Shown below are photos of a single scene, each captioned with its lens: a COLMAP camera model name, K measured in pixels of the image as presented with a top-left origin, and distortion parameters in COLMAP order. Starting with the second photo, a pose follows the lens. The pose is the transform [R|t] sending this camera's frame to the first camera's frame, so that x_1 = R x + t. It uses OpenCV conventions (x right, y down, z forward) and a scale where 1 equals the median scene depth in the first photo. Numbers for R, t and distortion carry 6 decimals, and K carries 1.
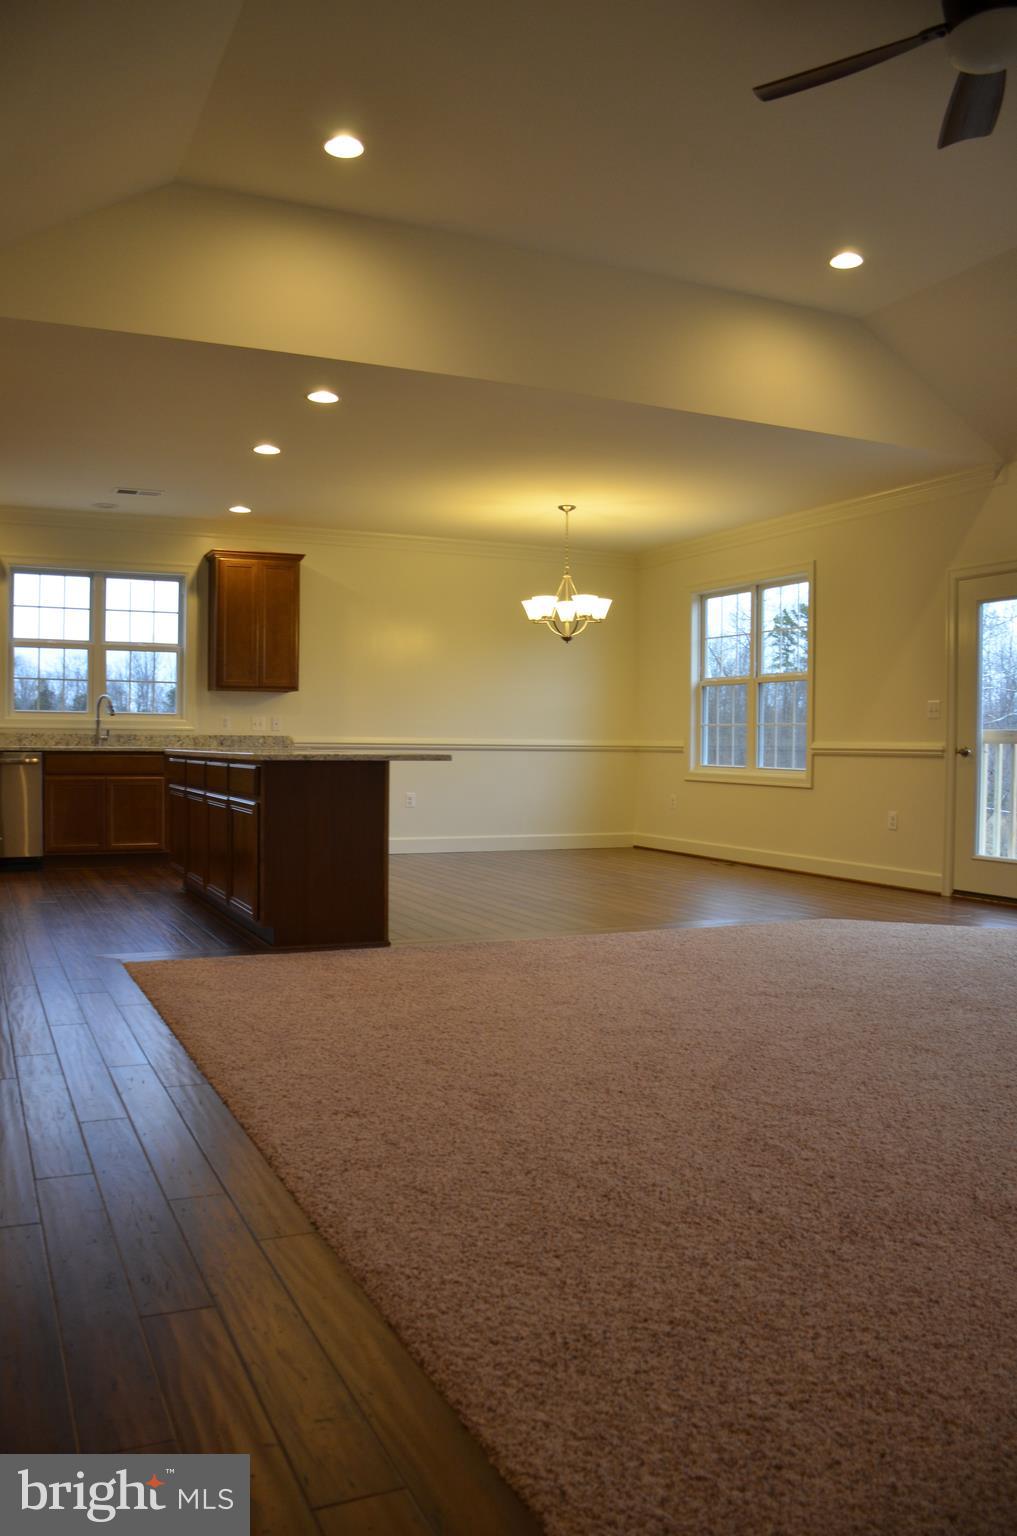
lens RADIAL K [[1191.7, 0, 510.0], [0, 1191.7, 774.1], [0, 0, 1]] dist [-0.144073, 0.097634]
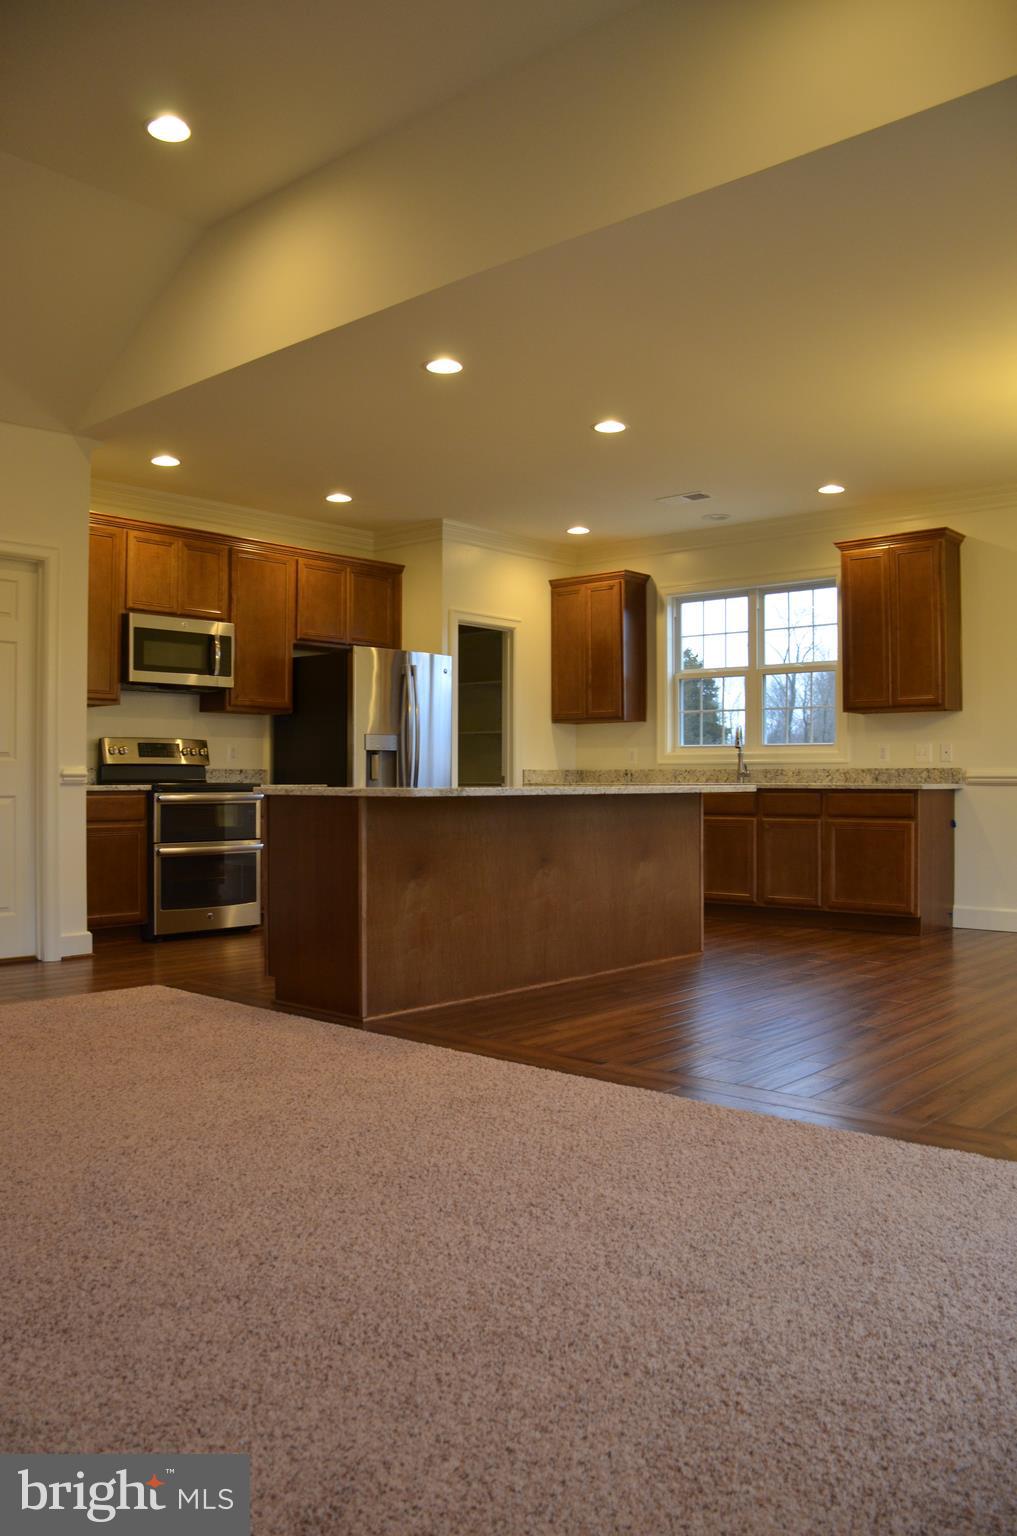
lens RADIAL K [[1191.7, 0, 483.8], [0, 1191.7, 753.8], [0, 0, 1]] dist [-0.144073, 0.097634]
pose [[0.373978, -0.026507, -0.927059, 0.408064], [-0.019457, 0.999147, -0.036417, -0.008780], [0.927234, 0.031657, 0.373143, 0.464773]]
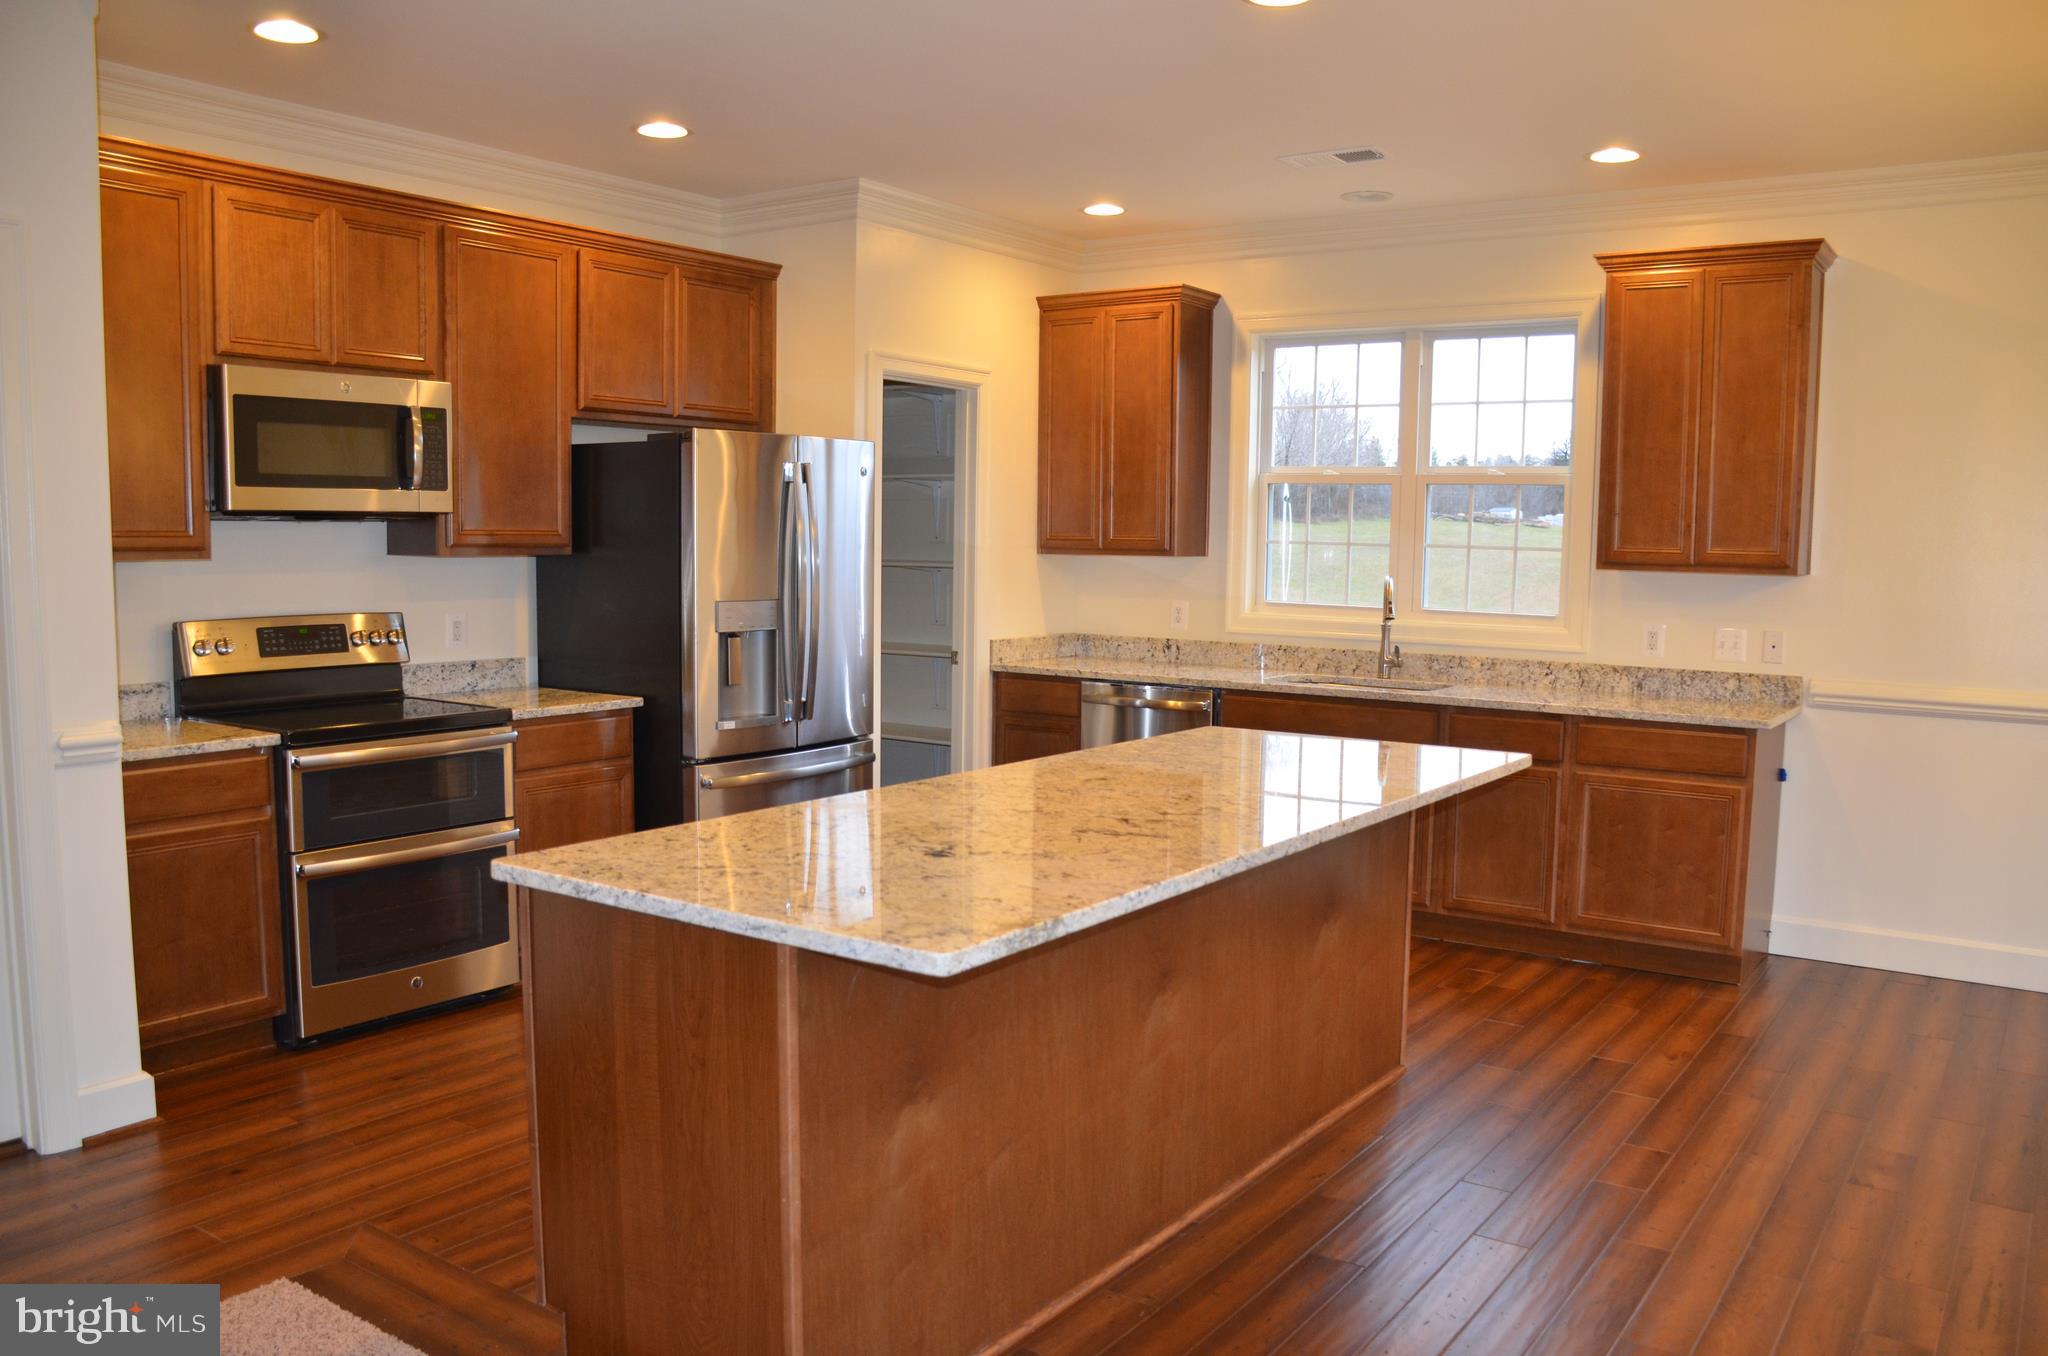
lens RADIAL K [[1588.9, 0, 1027.0], [0, 1588.9, 697.4], [0, 0, 1]] dist [-0.144073, 0.097634]
pose [[0.489856, 0.087699, -0.867381, 0.164352], [-0.029963, 0.996033, 0.083785, -0.065947], [0.871288, -0.015053, 0.490541, 0.514236]]
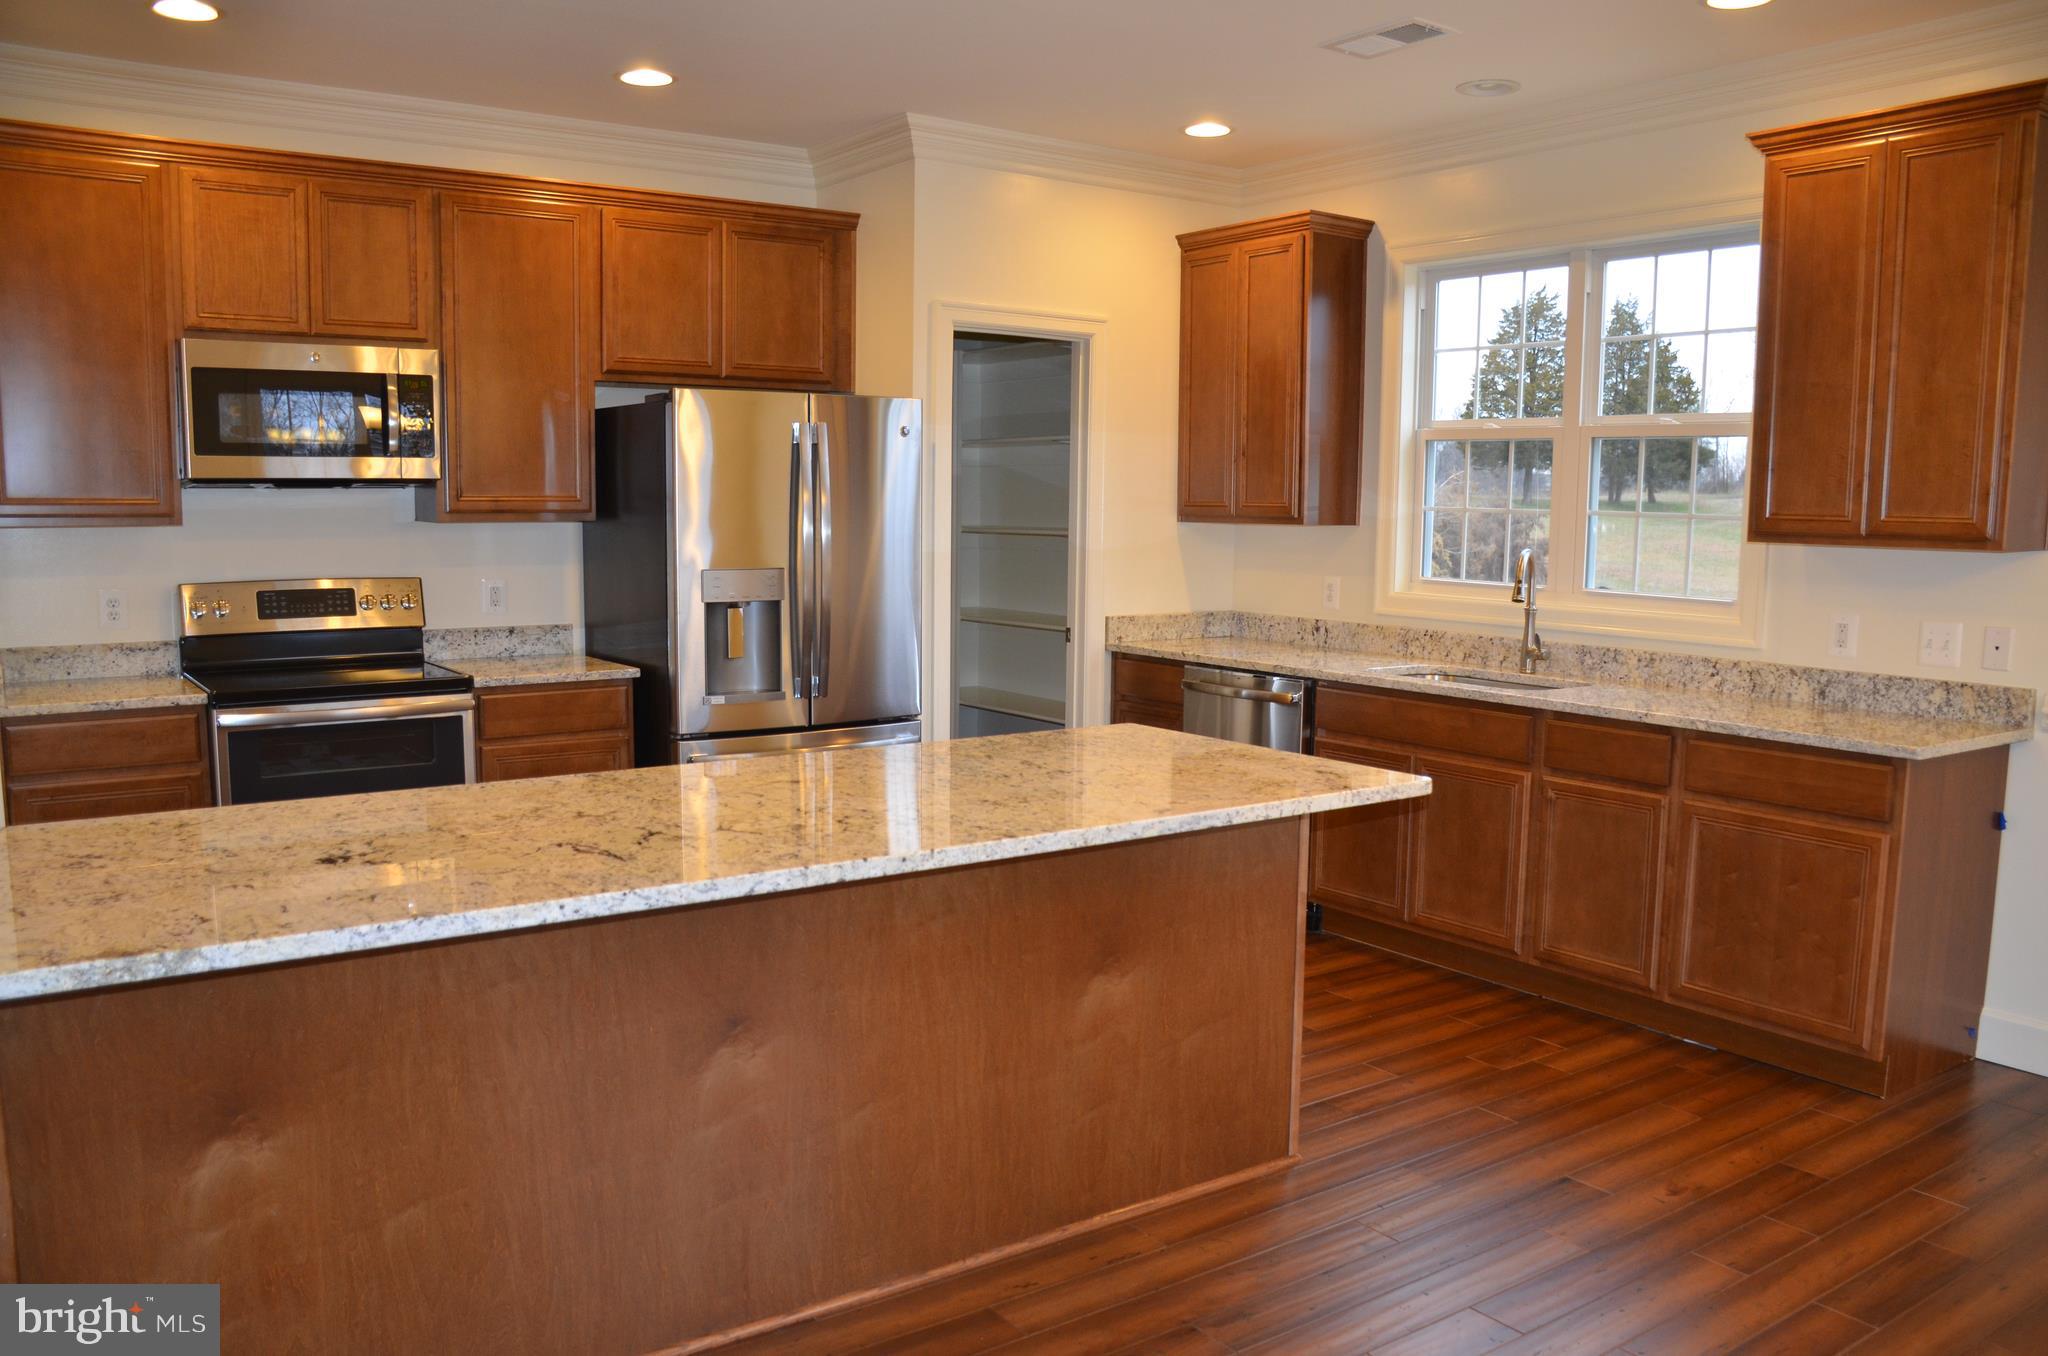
lens RADIAL K [[1588.9, 0, 1035.8], [0, 1588.9, 696.1], [0, 0, 1]] dist [-0.144073, 0.097634]
pose [[0.172780, 0.114033, -0.978337, 0.166921], [-0.031975, 0.993401, 0.110141, -0.069520], [0.984441, 0.012252, 0.175286, 0.708175]]
